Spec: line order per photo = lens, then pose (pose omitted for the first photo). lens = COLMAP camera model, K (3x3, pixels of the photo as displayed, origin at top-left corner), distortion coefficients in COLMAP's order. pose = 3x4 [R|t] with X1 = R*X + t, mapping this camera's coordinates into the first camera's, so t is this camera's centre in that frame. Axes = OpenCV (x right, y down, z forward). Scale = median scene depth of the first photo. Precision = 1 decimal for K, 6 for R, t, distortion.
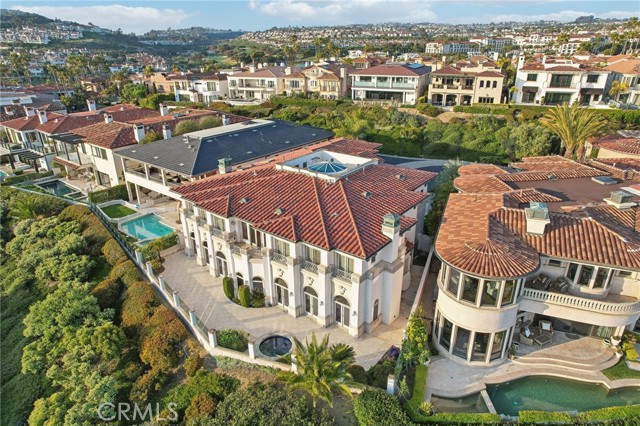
lens RADIAL K [[408.6, 0, 323.0], [0, 408.6, 212.9], [0, 0, 1]] dist [-0.070413, 0.071254]
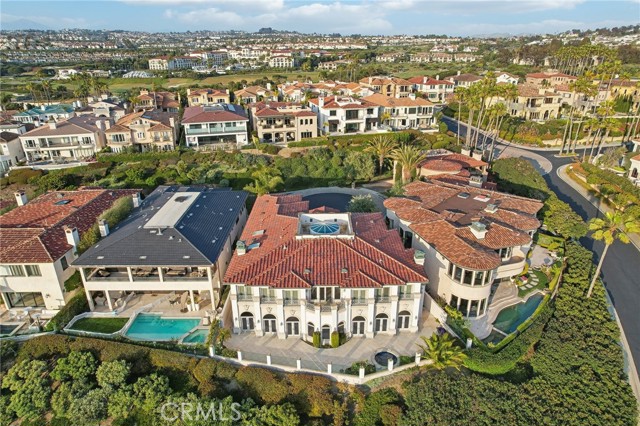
lens RADIAL K [[408.6, 0, 323.0], [0, 408.6, 212.9], [0, 0, 1]] dist [-0.070413, 0.071254]
pose [[0.786465, -0.232186, 0.572331, -0.339141], [0.240773, 0.968594, 0.062087, -0.110730], [-0.568772, 0.088972, 0.817669, -0.039968]]
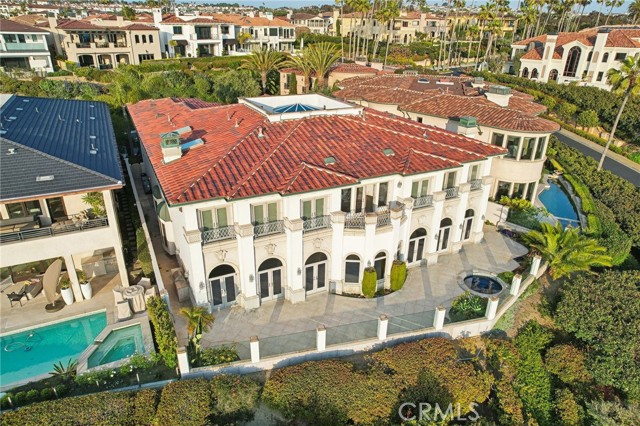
lens RADIAL K [[424.2, 0, 322.2], [0, 424.2, 211.8], [0, 0, 1]] dist [-0.074705, 0.083643]
pose [[0.426575, -0.359152, 0.830086, -0.323211], [0.333493, 0.915569, 0.224758, -0.045486], [-0.840724, 0.180952, 0.510333, 0.267555]]
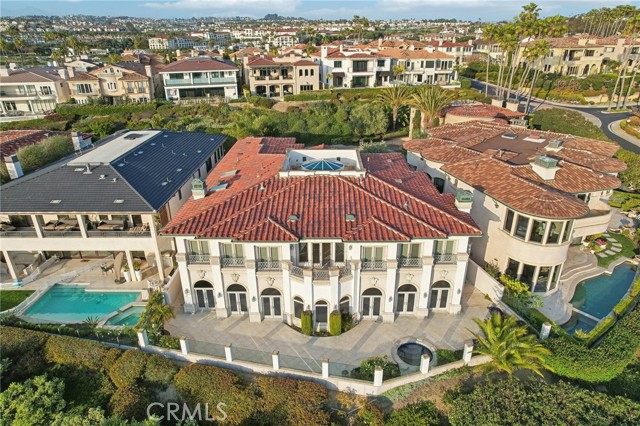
lens RADIAL K [[408.6, 0, 323.0], [0, 408.6, 212.9], [0, 0, 1]] dist [-0.070413, 0.071254]
pose [[0.795588, -0.242848, 0.555036, -0.242441], [0.236937, 0.967899, 0.083865, -0.038635], [-0.557585, 0.064786, 0.827588, 0.108095]]
